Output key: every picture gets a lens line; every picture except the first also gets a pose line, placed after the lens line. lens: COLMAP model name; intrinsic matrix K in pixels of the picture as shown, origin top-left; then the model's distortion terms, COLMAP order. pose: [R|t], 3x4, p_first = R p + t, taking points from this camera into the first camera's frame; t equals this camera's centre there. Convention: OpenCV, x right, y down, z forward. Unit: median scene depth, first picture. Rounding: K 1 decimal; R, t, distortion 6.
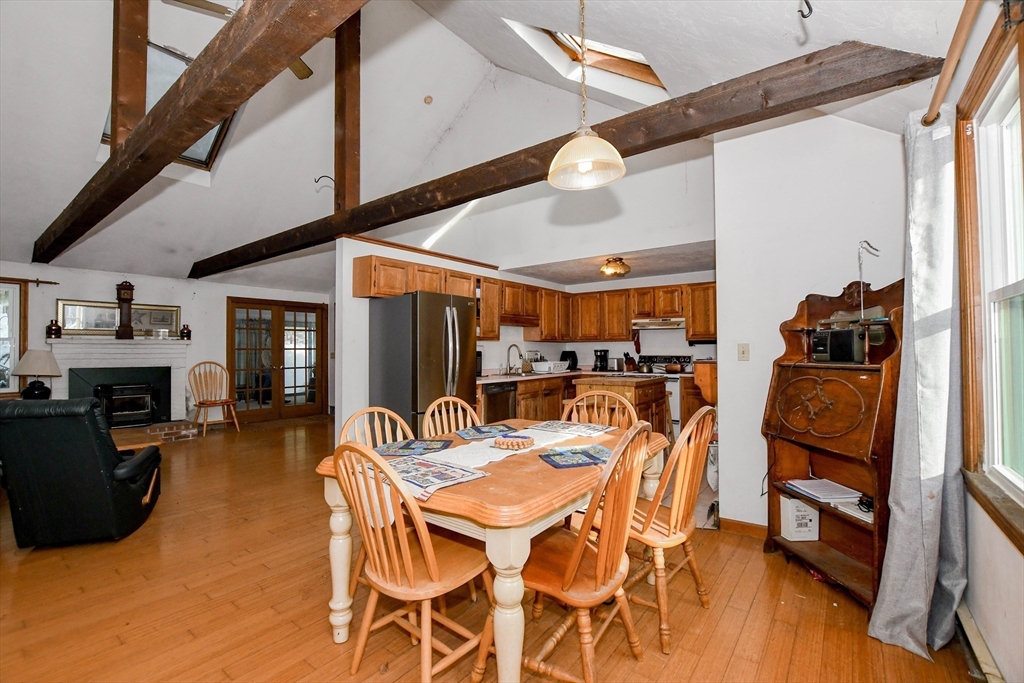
lens RADIAL K [[450.9, 0, 517.4], [0, 450.9, 340.2], [0, 0, 1]] dist [-0.028917, -0.000240]
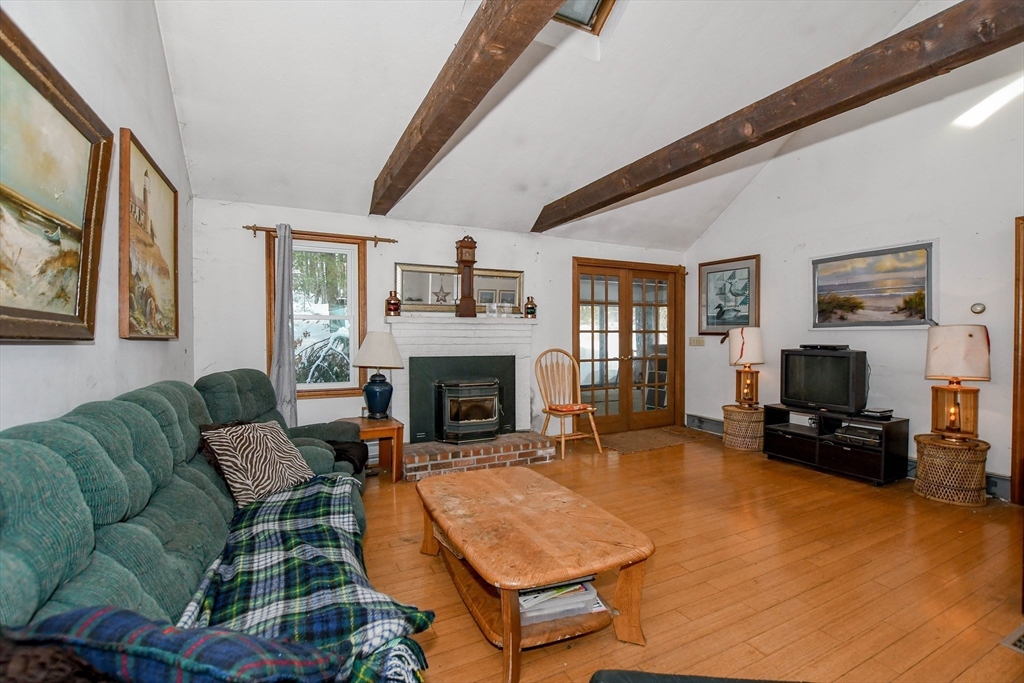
lens RADIAL K [[450.9, 0, 508.8], [0, 450.9, 339.7], [0, 0, 1]] dist [-0.028917, -0.000240]
pose [[0.890836, 0.012443, -0.454154, -0.375898], [0.004445, 0.999338, 0.036099, 0.006176], [0.454303, -0.034177, 0.890191, 0.283309]]
